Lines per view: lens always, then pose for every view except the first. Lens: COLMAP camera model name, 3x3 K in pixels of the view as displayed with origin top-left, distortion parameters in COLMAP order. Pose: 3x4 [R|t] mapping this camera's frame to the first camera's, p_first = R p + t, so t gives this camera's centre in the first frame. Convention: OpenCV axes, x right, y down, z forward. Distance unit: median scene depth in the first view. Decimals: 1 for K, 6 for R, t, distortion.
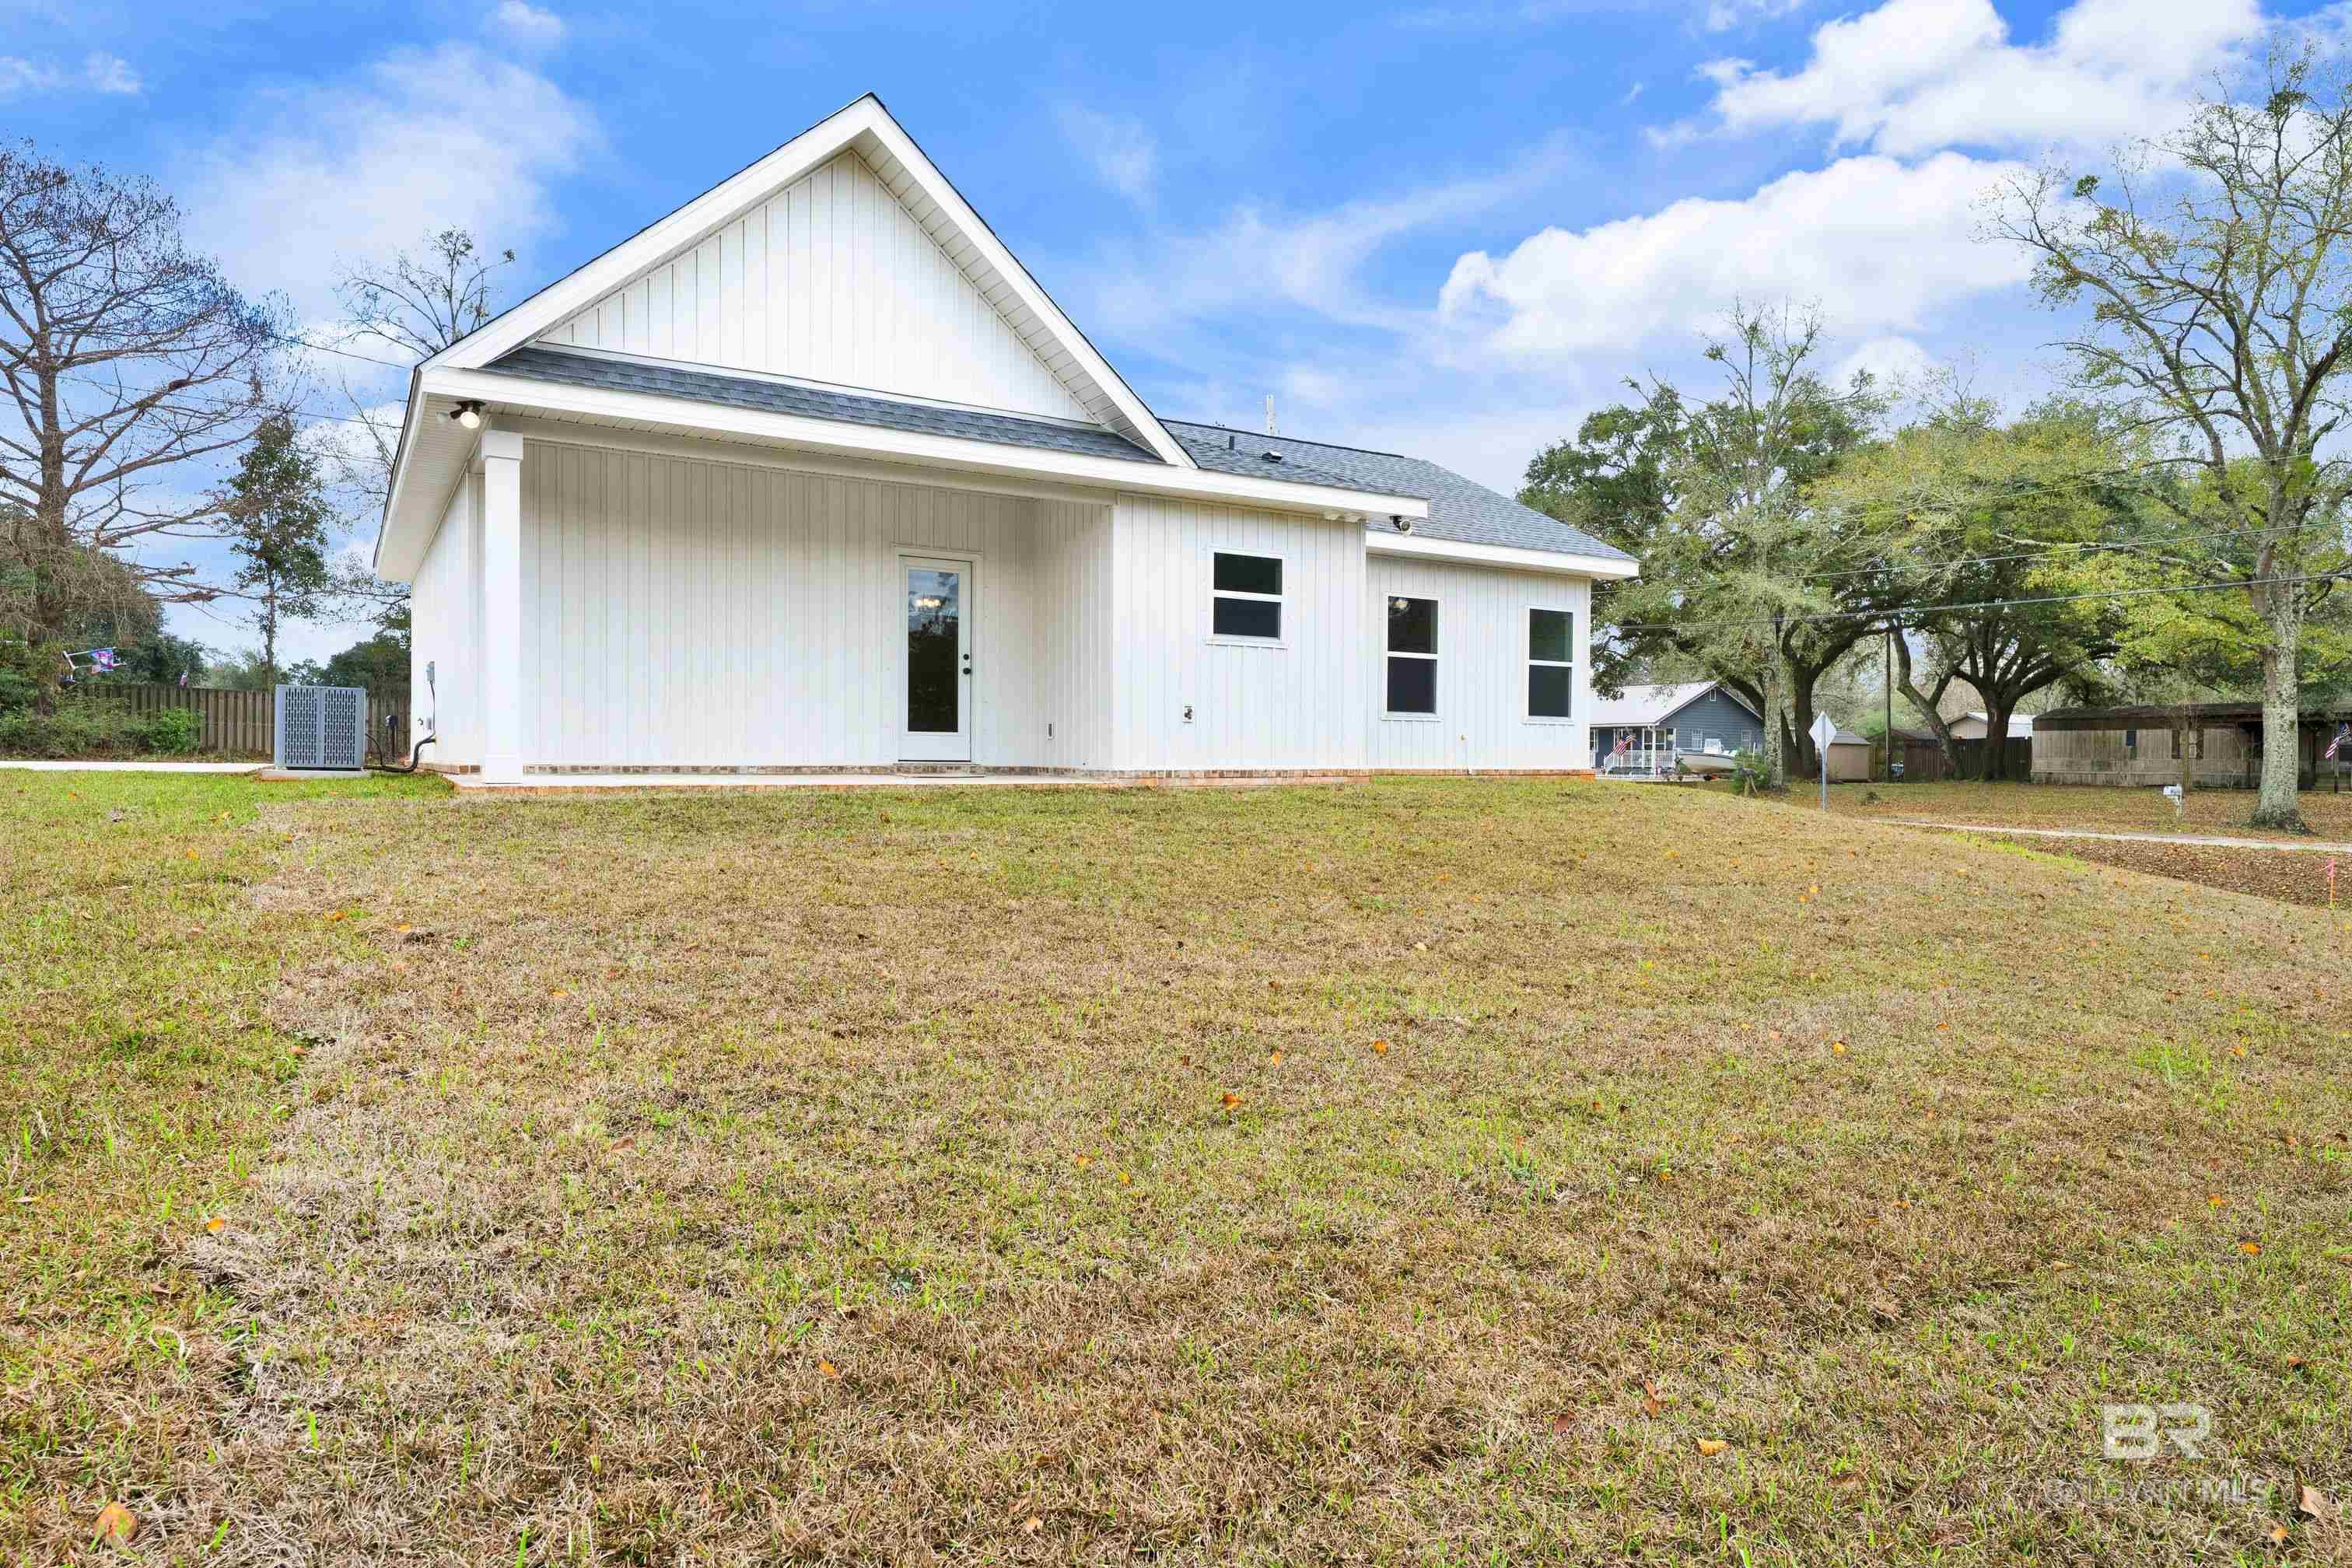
lens RADIAL K [[1359.2, 0, 1177.0], [0, 1359.2, 801.2], [0, 0, 1]] dist [0.005826, -0.001351]
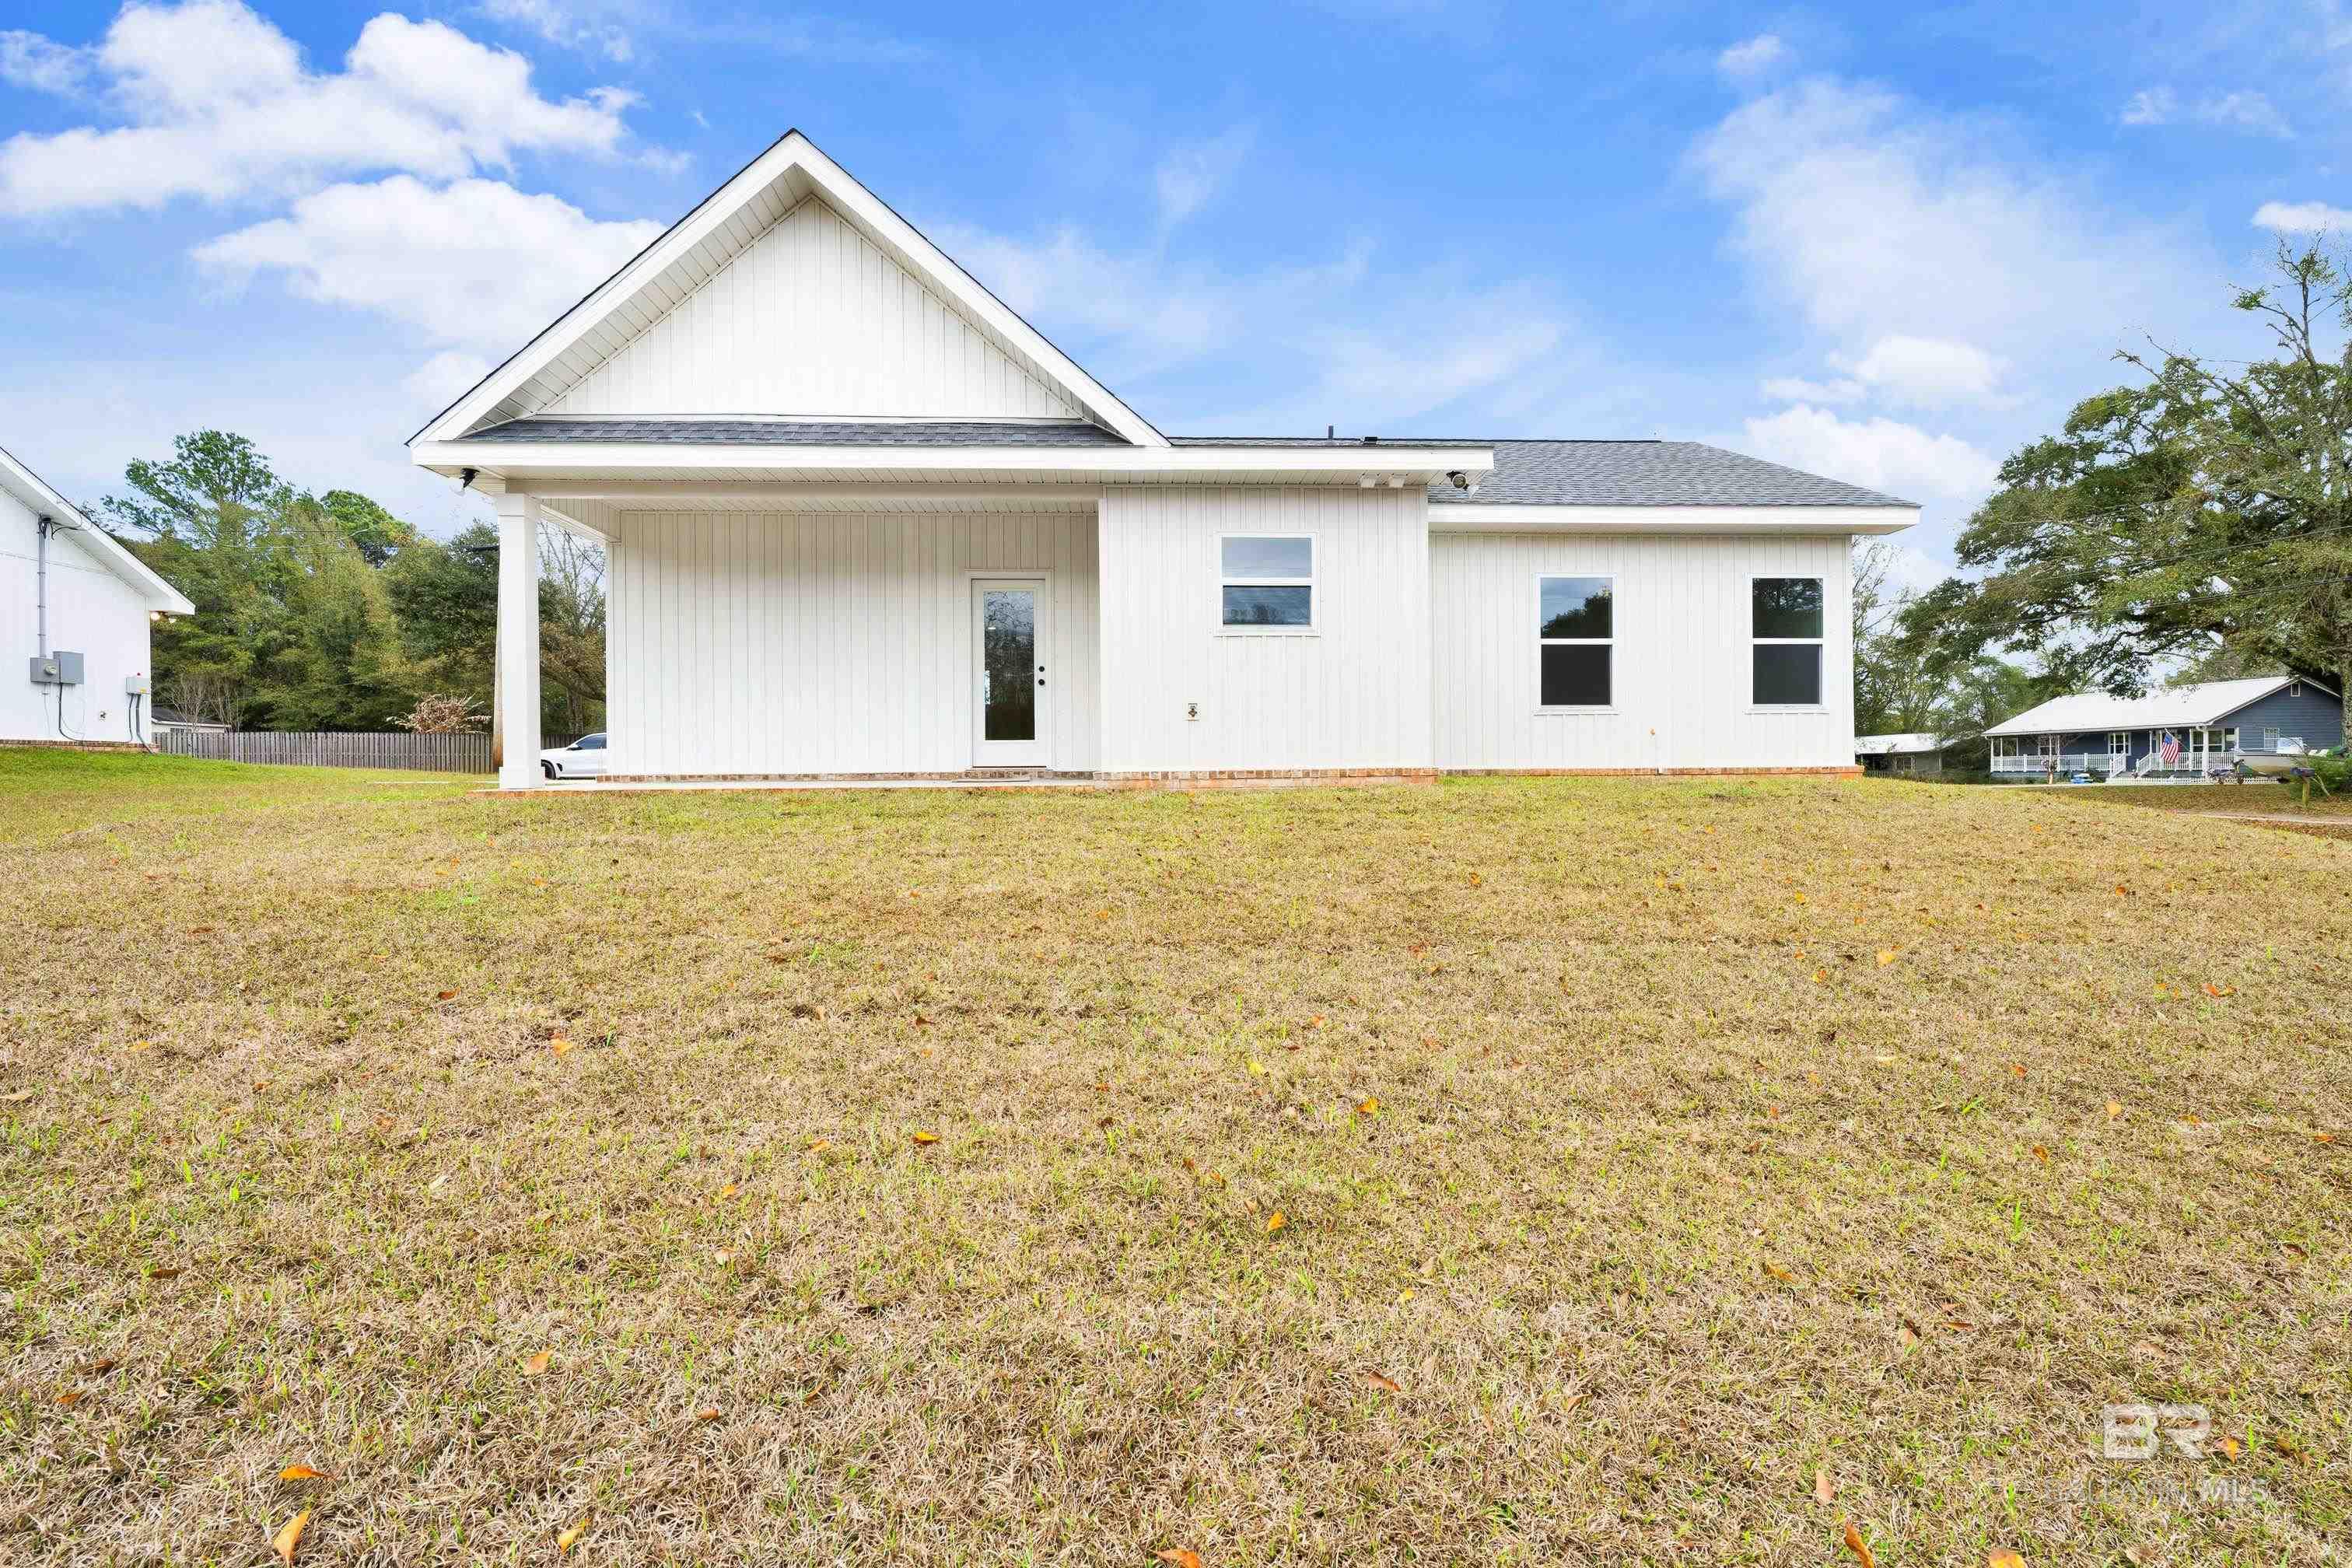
lens RADIAL K [[989.1, 0, 1164.9], [0, 989.1, 789.1], [0, 0, 1]] dist [0.000547, 0.001269]
pose [[0.879849, -0.007838, -0.475188, 0.228294], [-0.000196, 0.999858, -0.016855, 0.000764], [0.475253, 0.014923, 0.879723, 0.280718]]
